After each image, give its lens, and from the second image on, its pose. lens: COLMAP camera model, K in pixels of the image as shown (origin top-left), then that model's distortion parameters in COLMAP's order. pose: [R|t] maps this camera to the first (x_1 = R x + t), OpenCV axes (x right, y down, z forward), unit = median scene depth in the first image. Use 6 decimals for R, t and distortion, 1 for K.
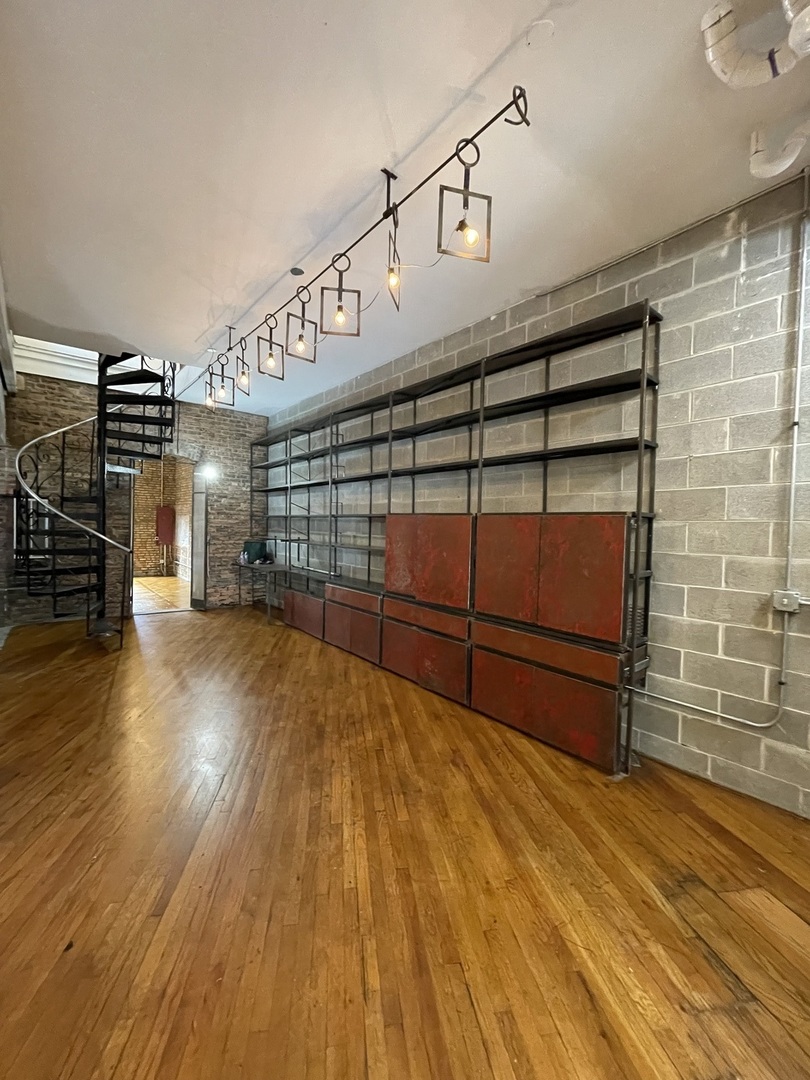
lens RADIAL K [[435.2, 0, 405.0], [0, 435.2, 540.0], [0, 0, 1]] dist [0.000128, 0.000012]
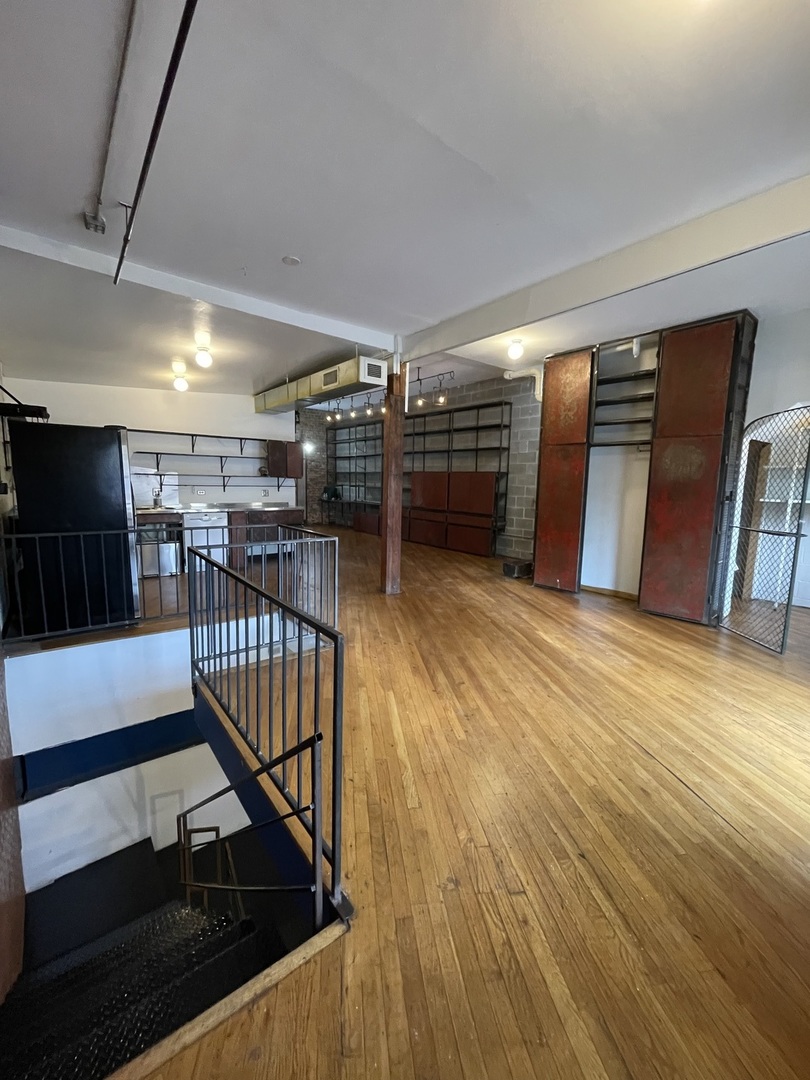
lens RADIAL K [[435.2, 0, 405.0], [0, 435.2, 540.0], [0, 0, 1]] dist [0.000128, 0.000012]
pose [[0.999939, 0.000757, -0.010997, -0.057847], [0.000372, 0.994750, 0.102335, 0.065038], [0.011017, -0.102333, 0.994689, -1.350326]]
